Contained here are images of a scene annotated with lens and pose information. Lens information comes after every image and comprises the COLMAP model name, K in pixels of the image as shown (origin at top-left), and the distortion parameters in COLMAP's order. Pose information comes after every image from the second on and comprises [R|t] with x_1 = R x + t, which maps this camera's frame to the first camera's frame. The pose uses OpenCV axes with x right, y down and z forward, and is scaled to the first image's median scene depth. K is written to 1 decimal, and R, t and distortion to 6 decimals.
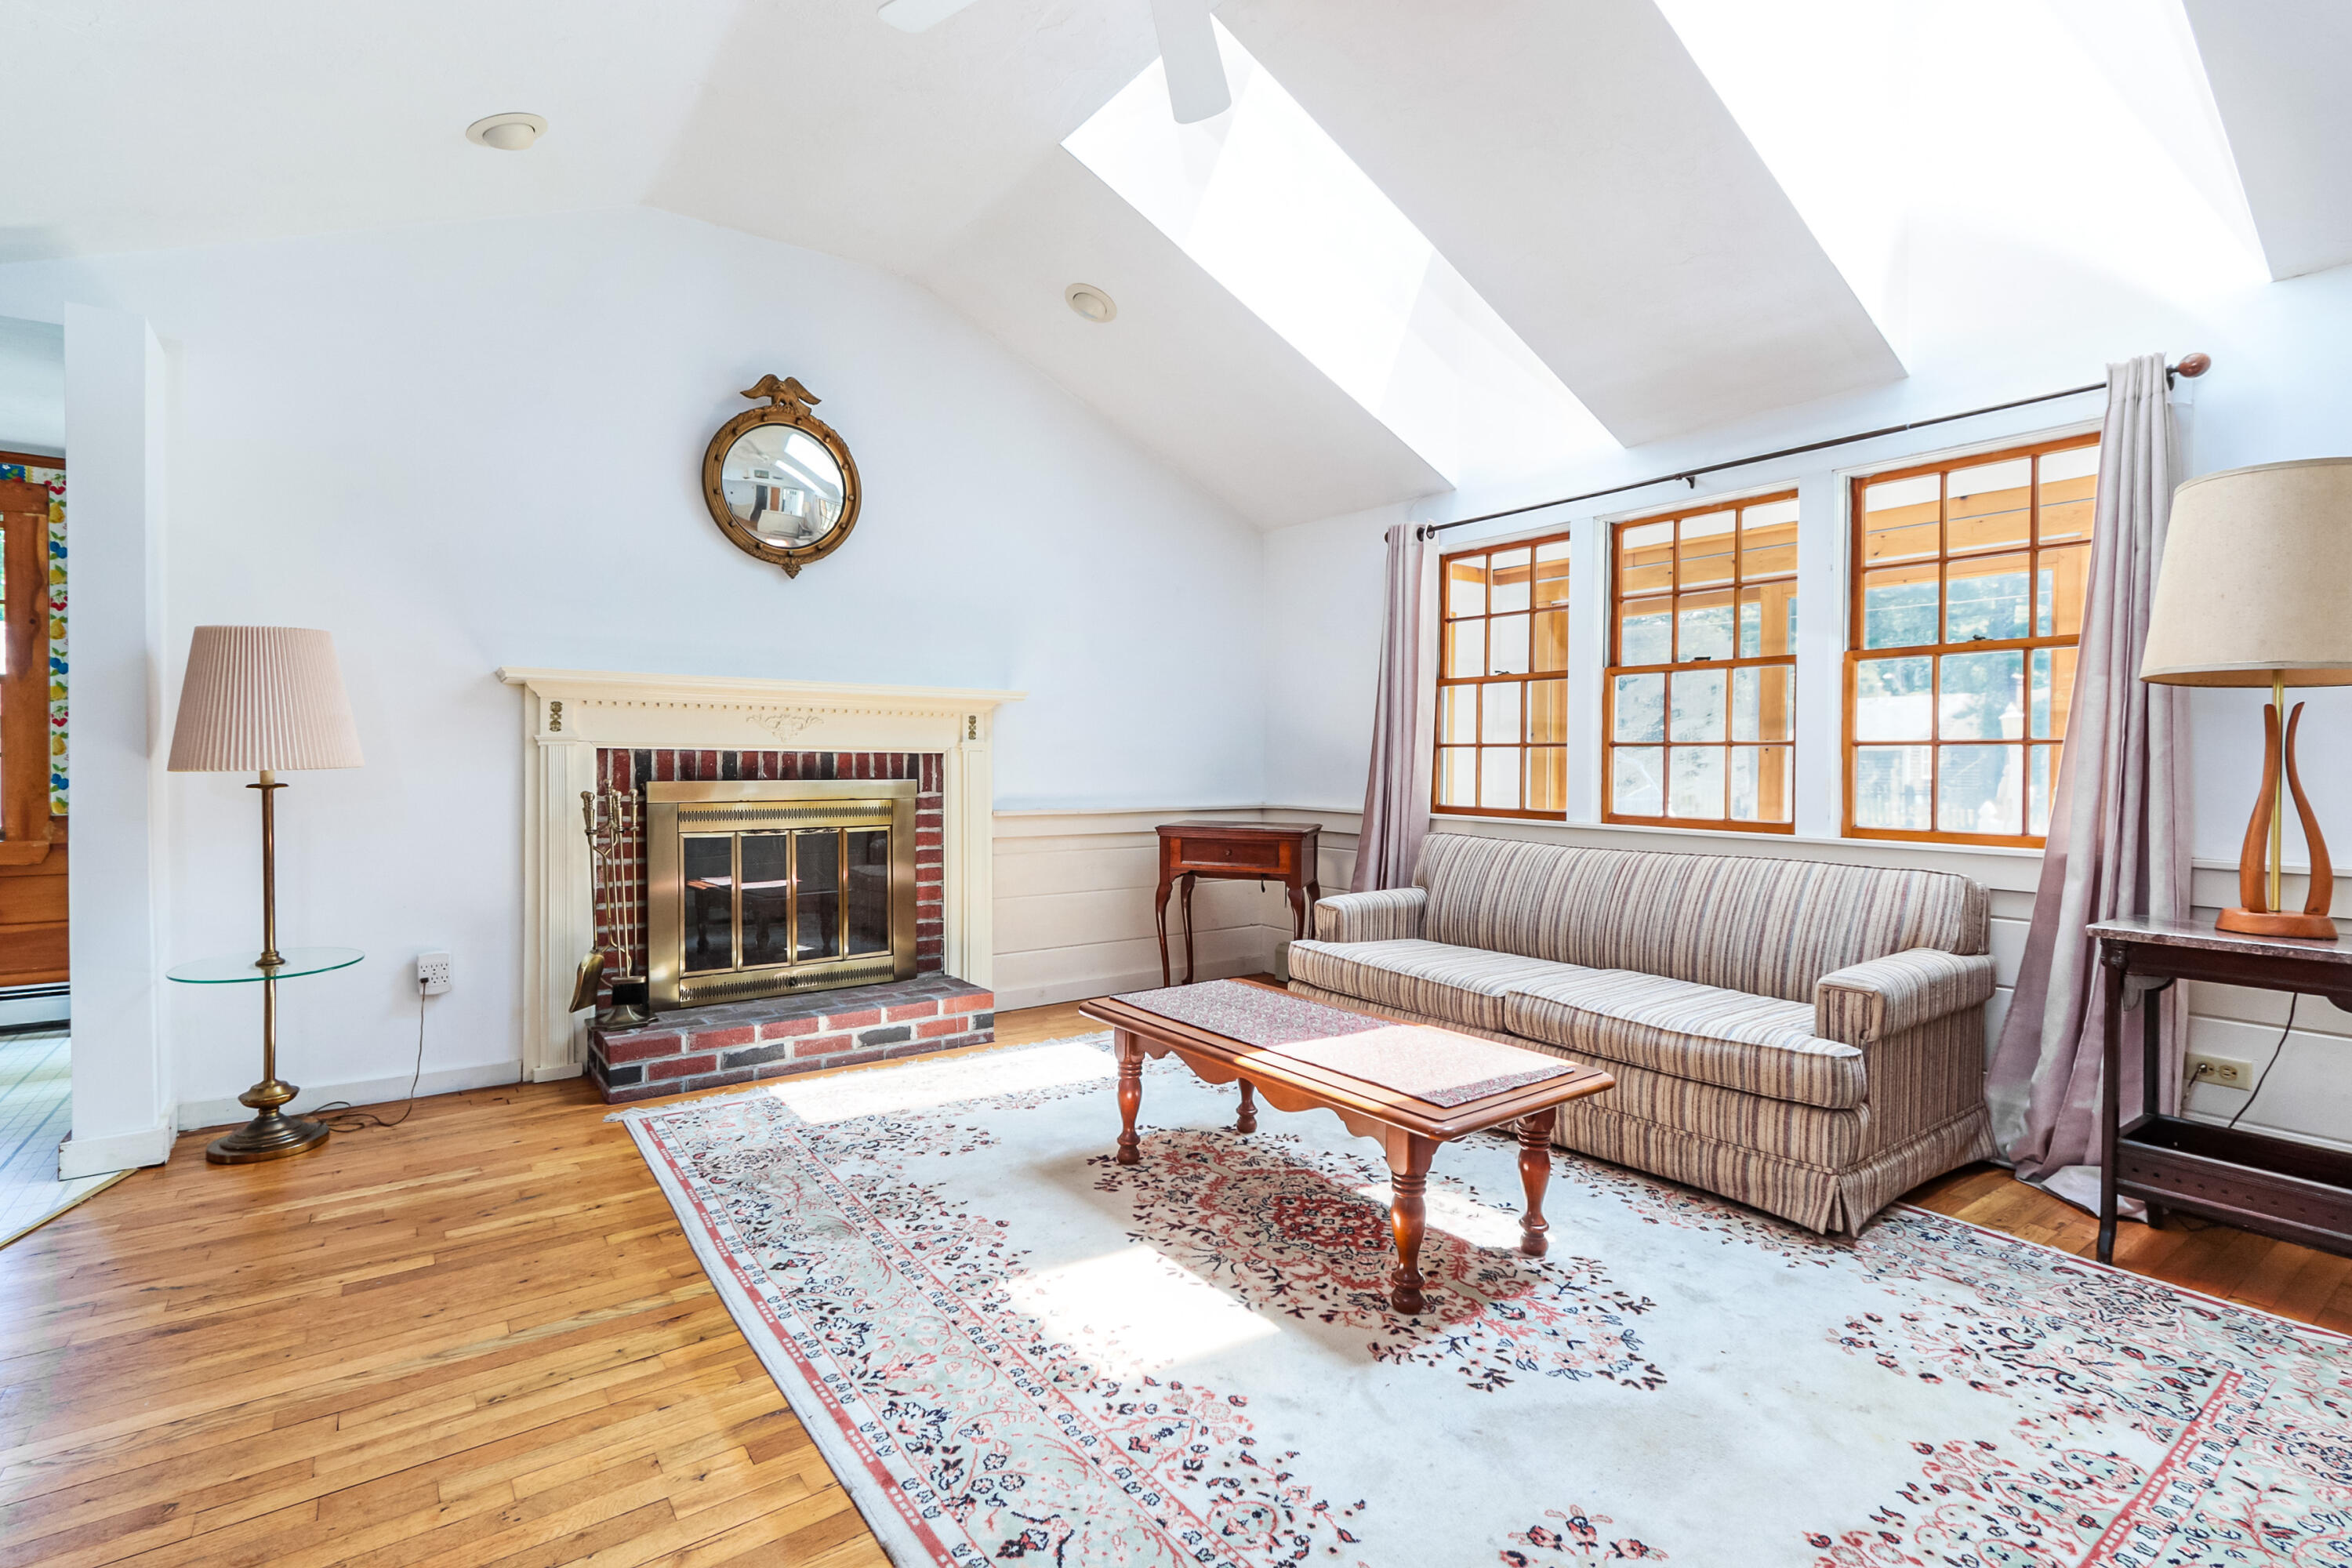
lens RADIAL K [[1068.1, 0, 1166.5], [0, 1068.1, 788.2], [0, 0, 1]] dist [0.012827, -0.000221]
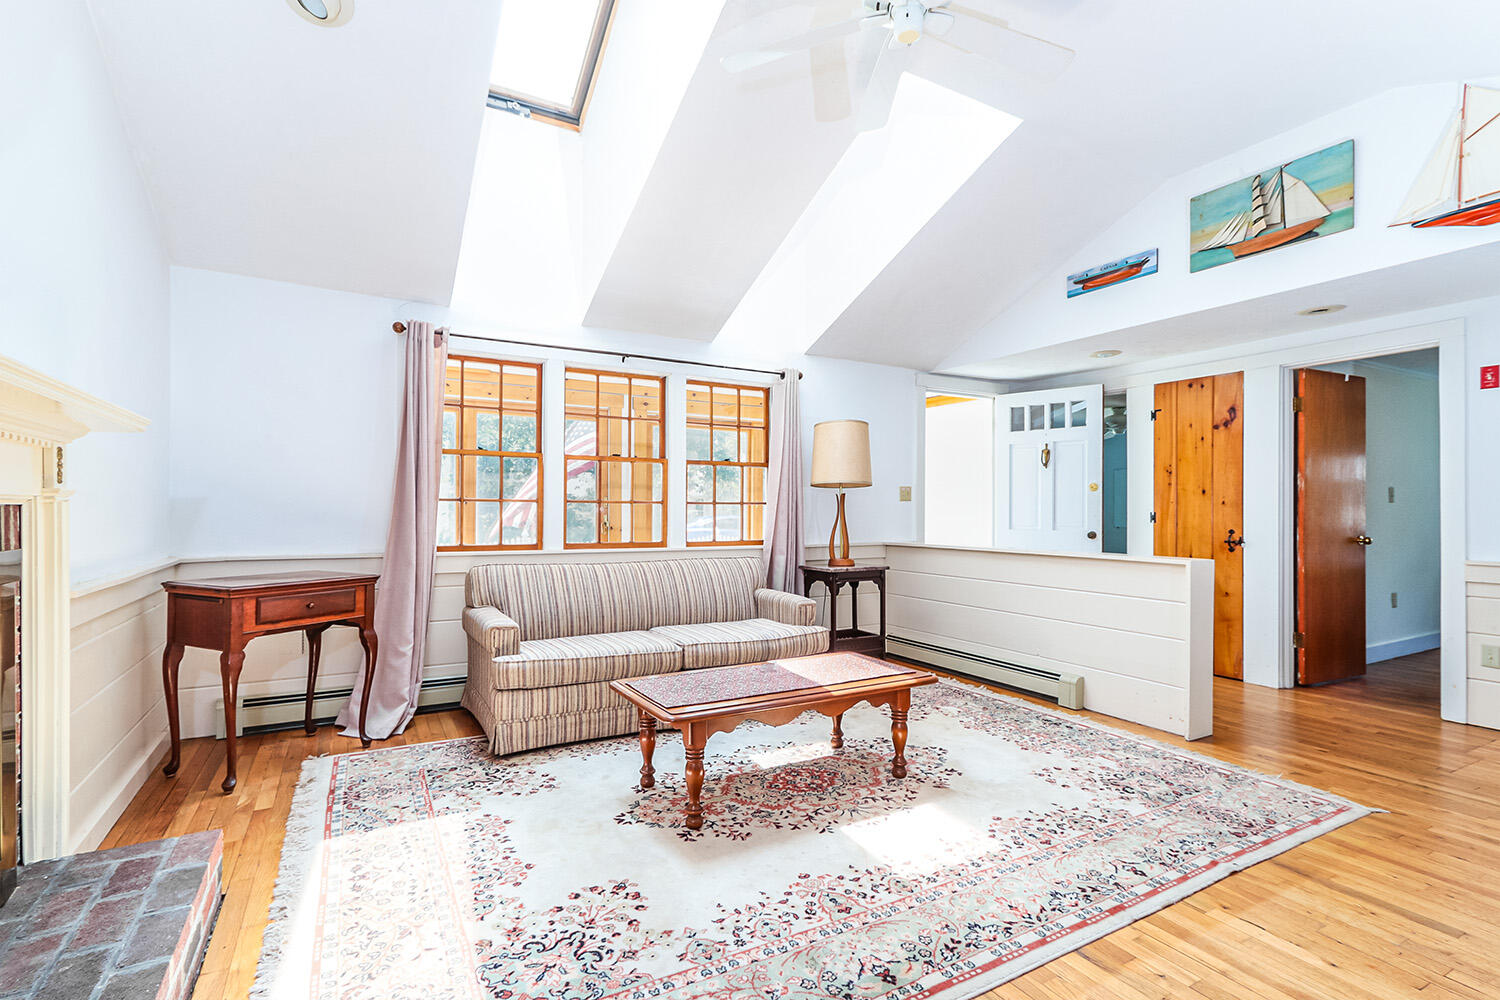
lens RADIAL K [[695.3, 0, 746.6], [0, 695.3, 518.9], [0, 0, 1]] dist [0.010542, -0.000204]
pose [[0.128429, -0.019588, 0.991525, -0.977731], [0.023693, 0.999580, 0.016679, -0.040141], [-0.991436, 0.021350, 0.128839, 0.940275]]
